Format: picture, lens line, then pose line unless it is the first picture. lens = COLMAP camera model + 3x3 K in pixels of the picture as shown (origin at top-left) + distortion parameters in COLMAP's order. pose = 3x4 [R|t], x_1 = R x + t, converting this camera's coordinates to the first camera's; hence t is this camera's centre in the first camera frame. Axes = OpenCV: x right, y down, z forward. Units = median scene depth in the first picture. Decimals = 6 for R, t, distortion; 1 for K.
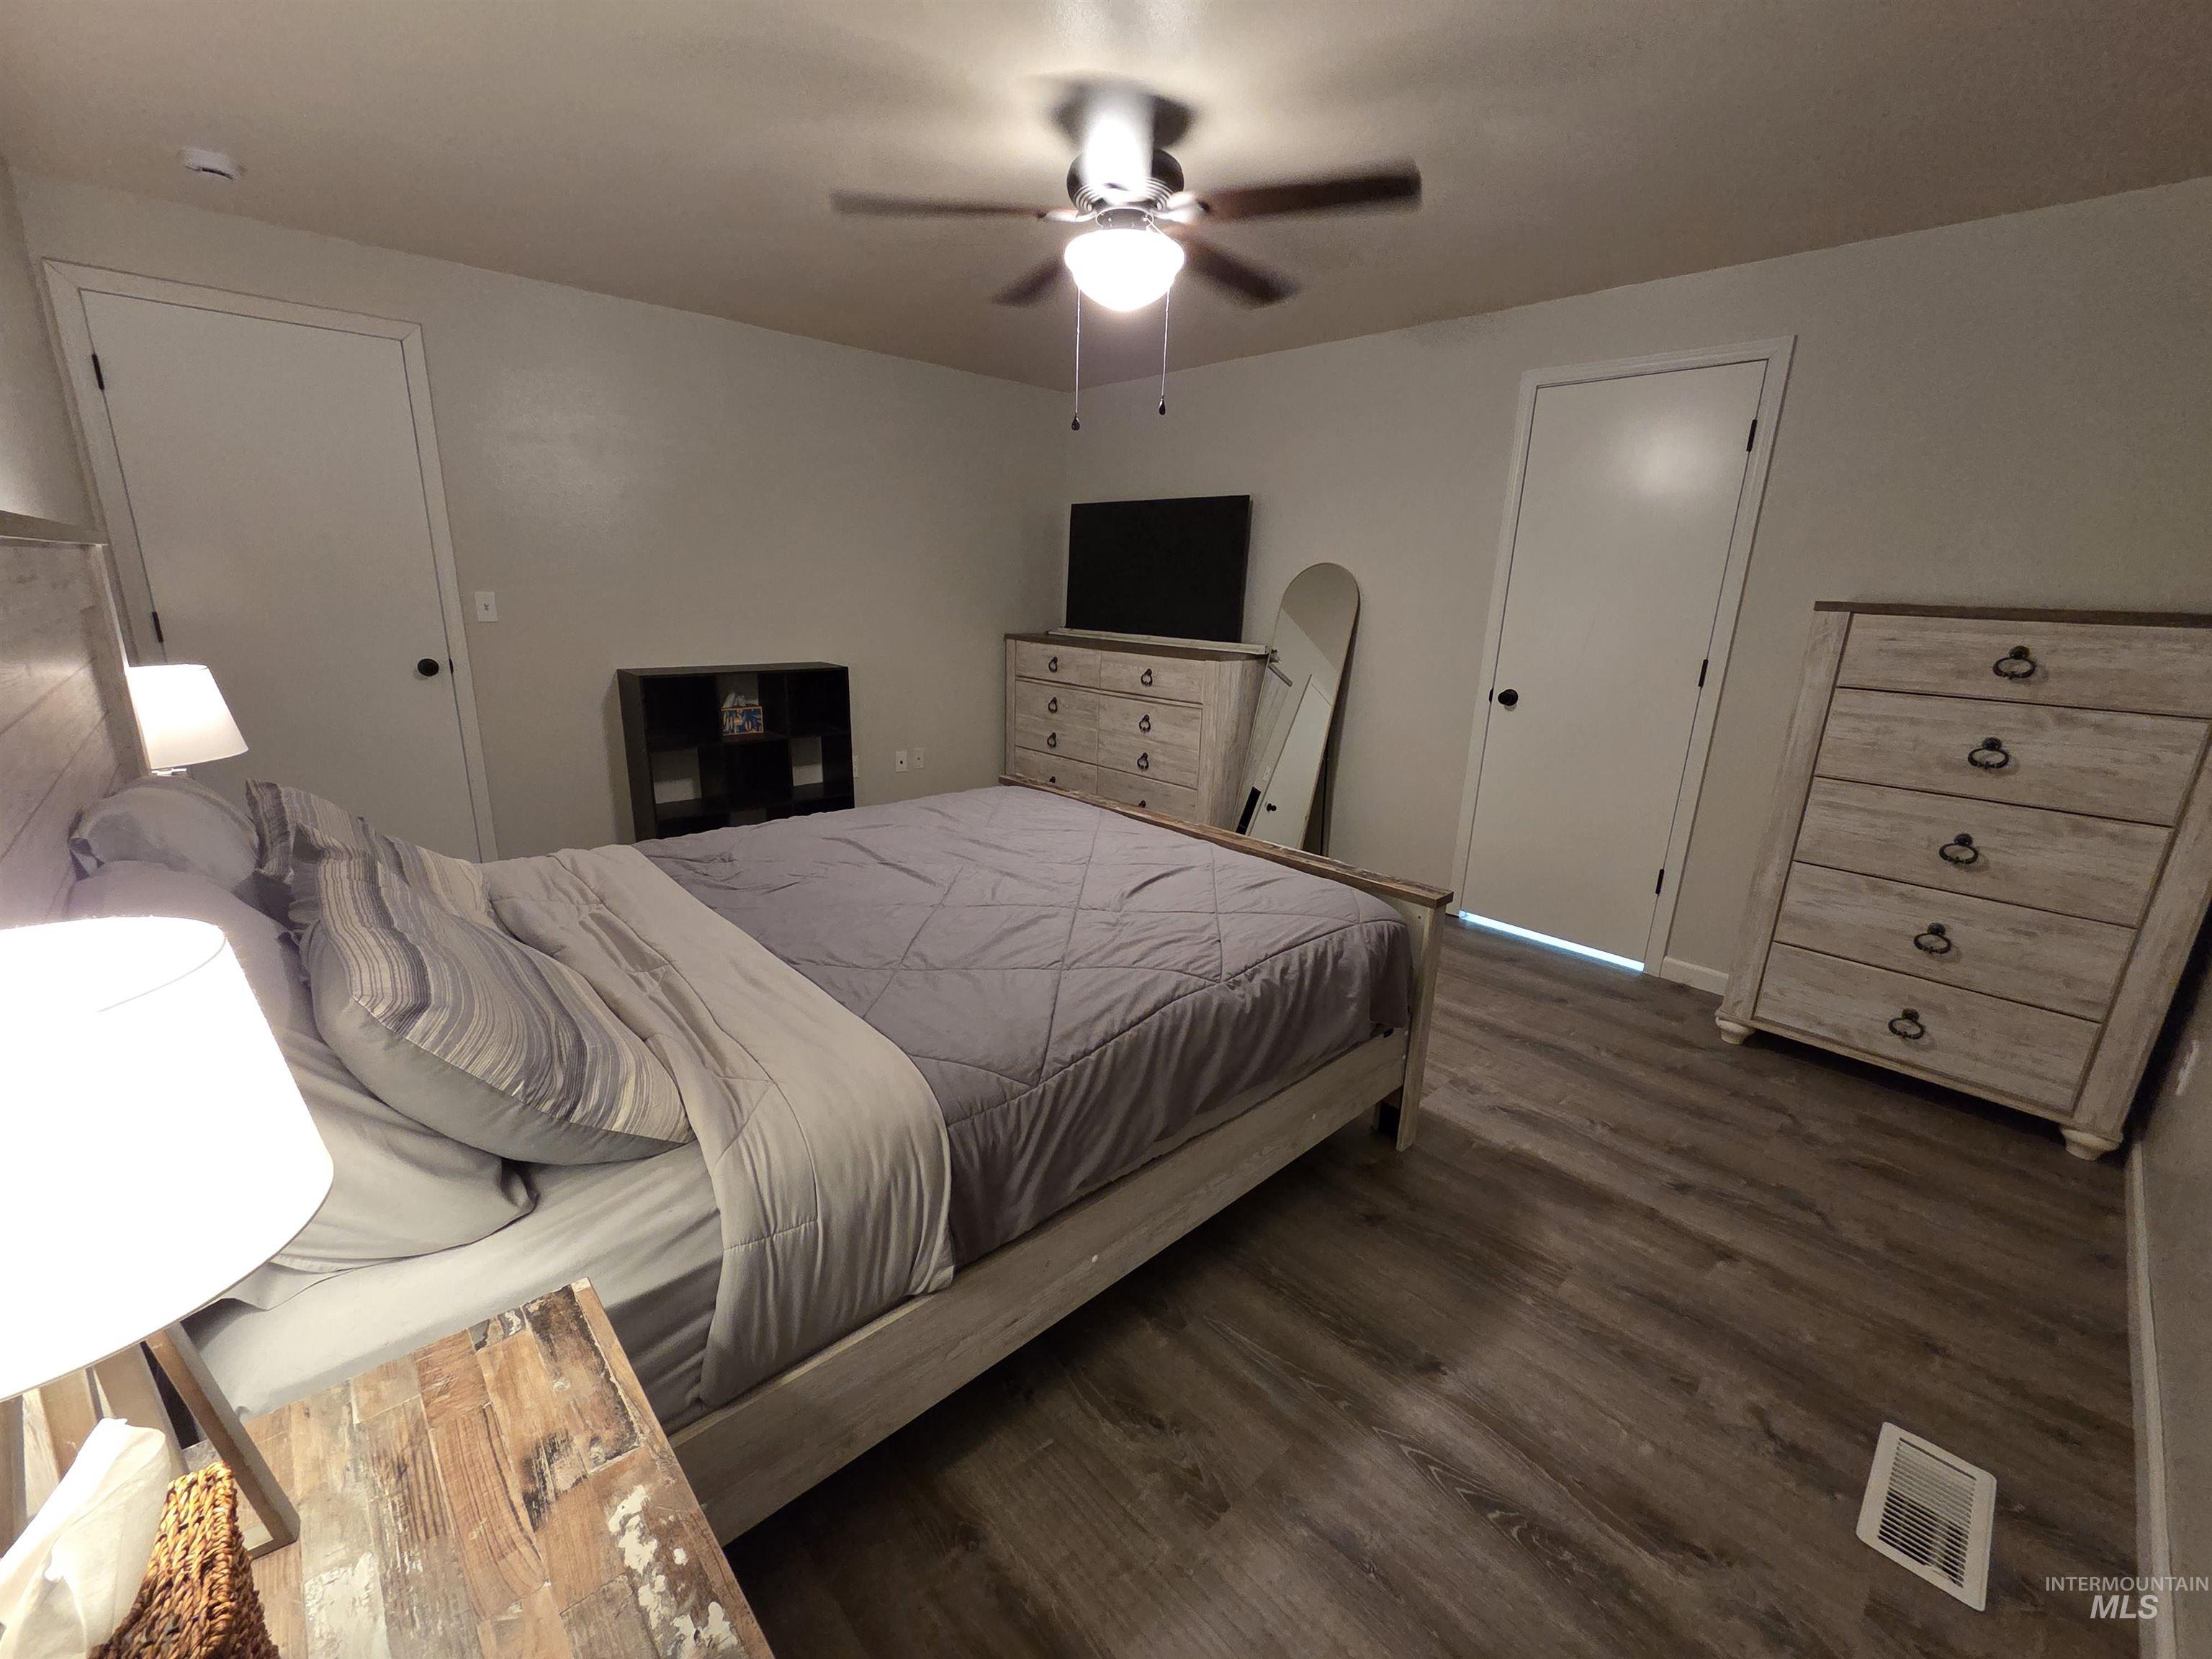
lens RADIAL K [[899.8, 0, 1098.7], [0, 899.8, 825.2], [0, 0, 1]] dist [0.001197, -0.008822]
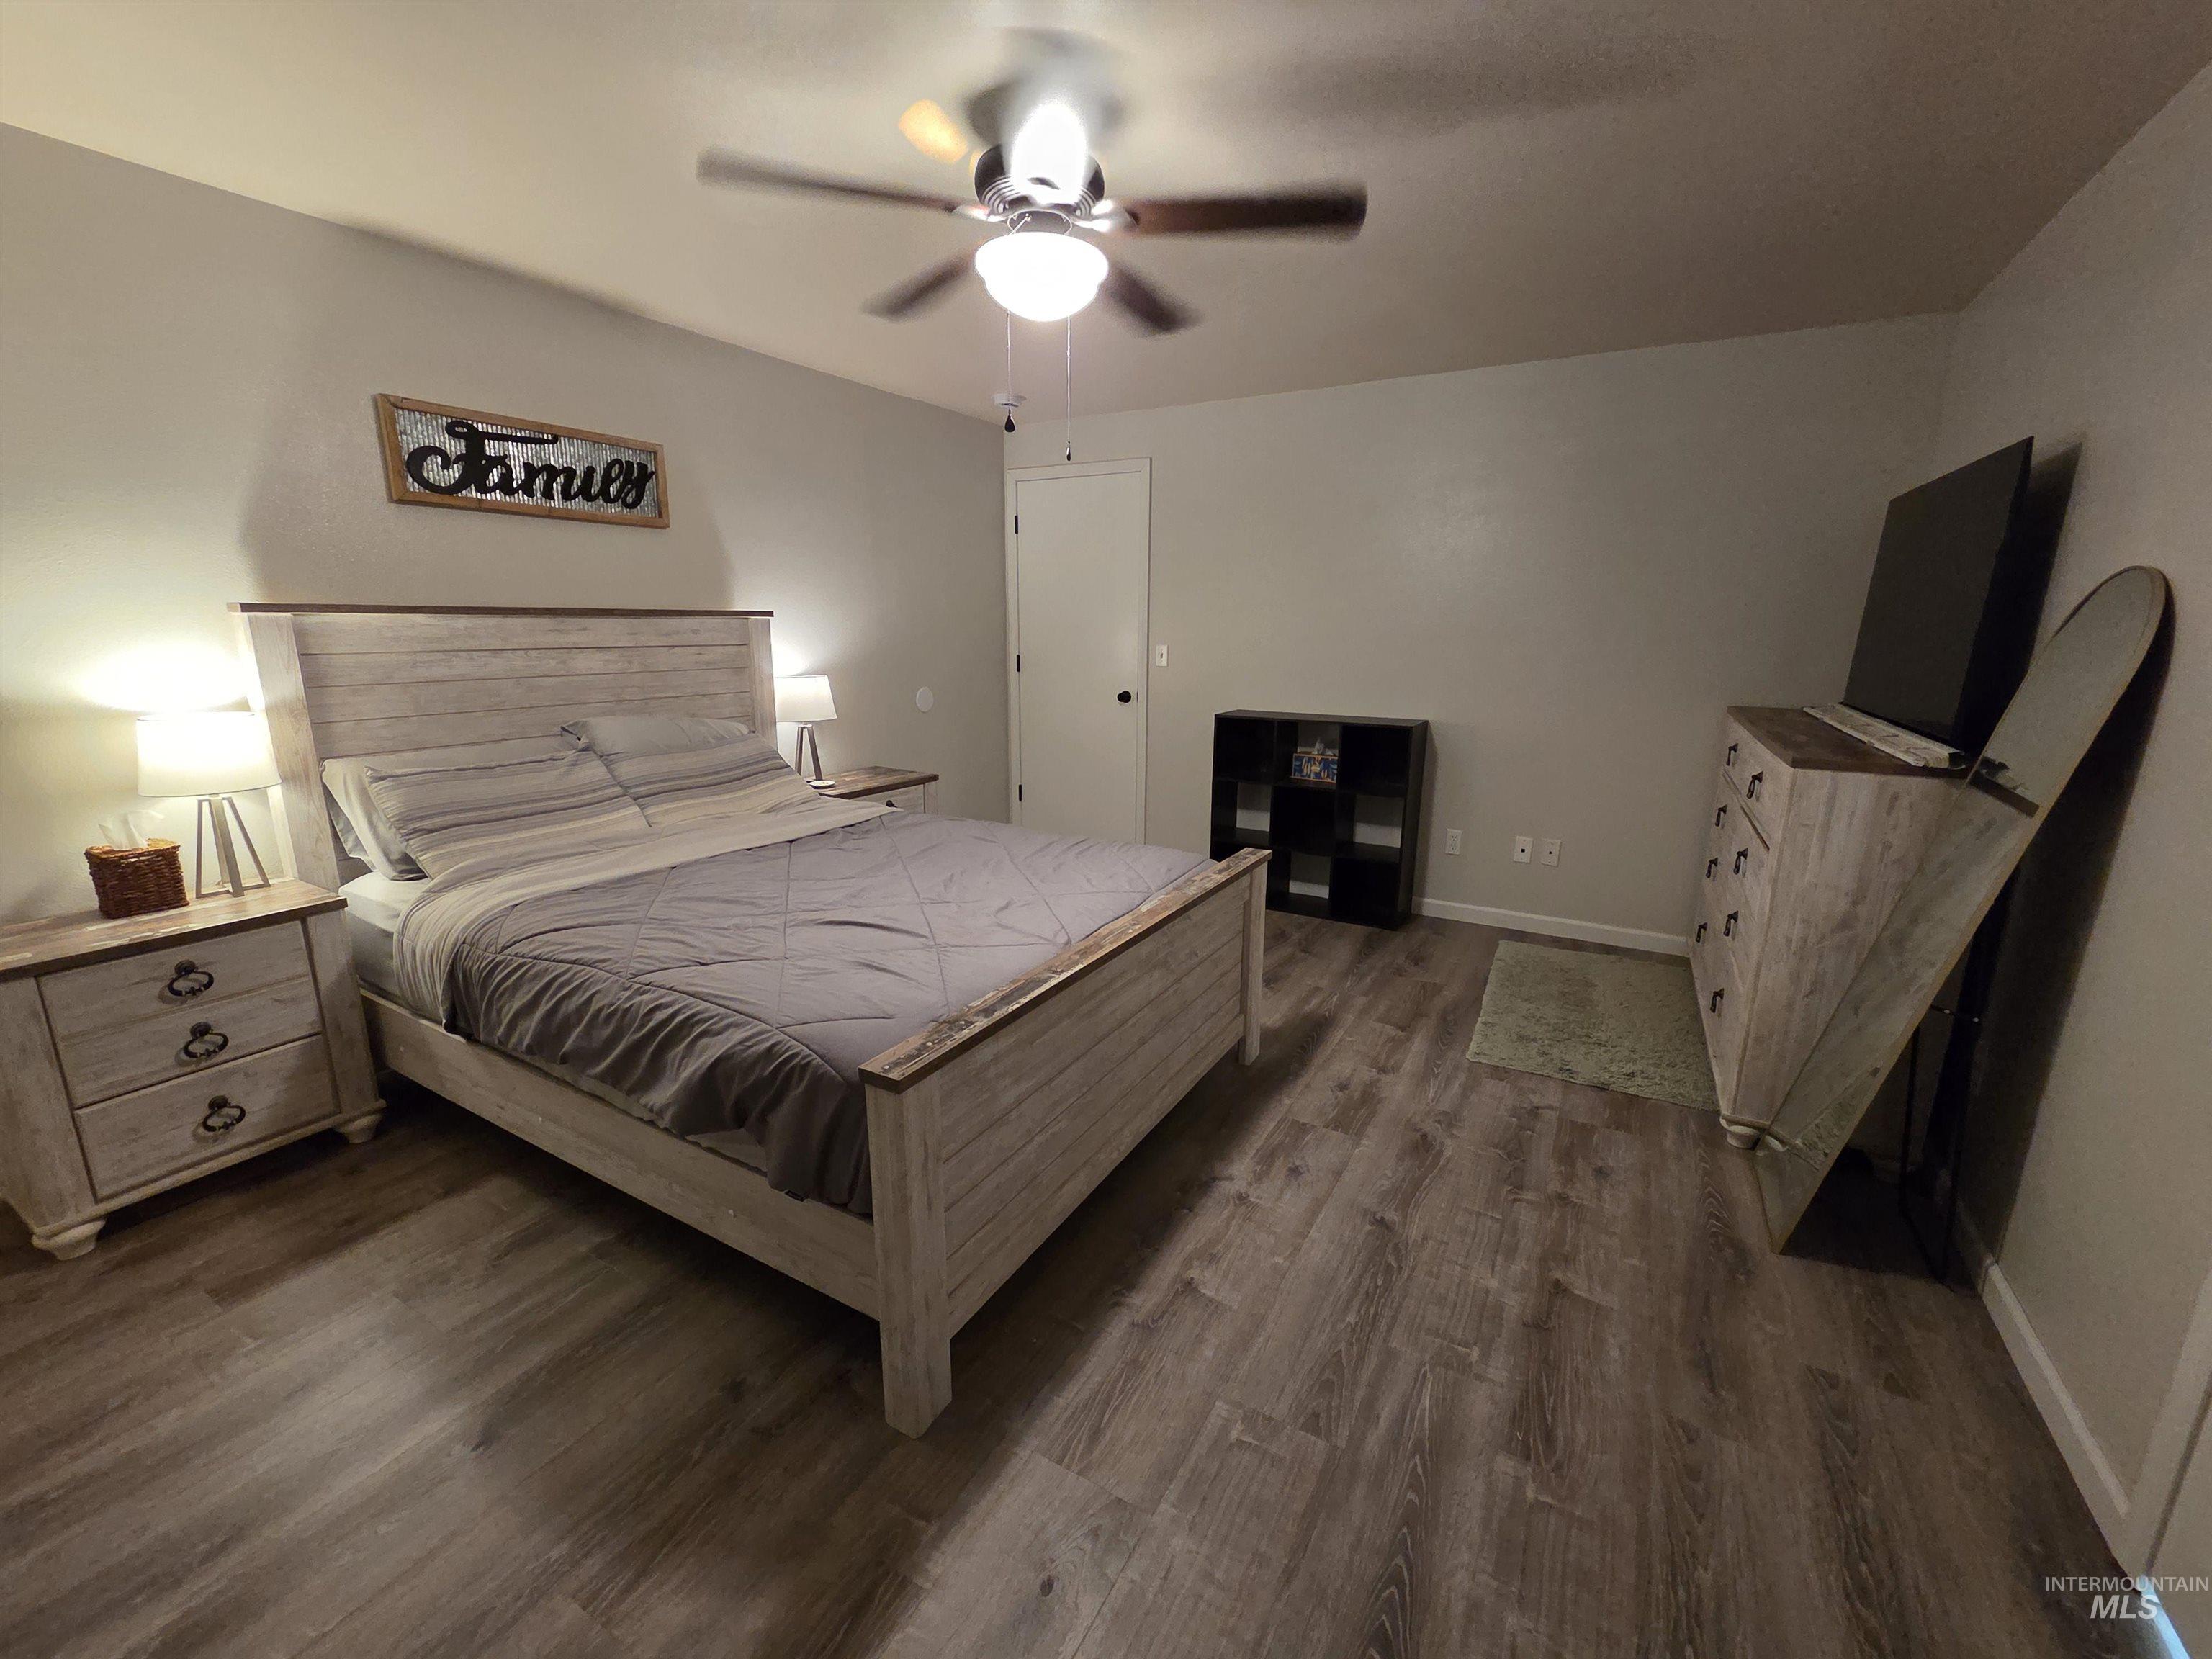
lens RADIAL K [[899.8, 0, 1098.7], [0, 899.8, 825.2], [0, 0, 1]] dist [0.001197, -0.008822]
pose [[0.290965, 0.180553, -0.939542, 1.134332], [-0.245234, 0.963297, 0.109172, -0.232417], [0.924770, 0.198642, 0.324563, 1.000009]]
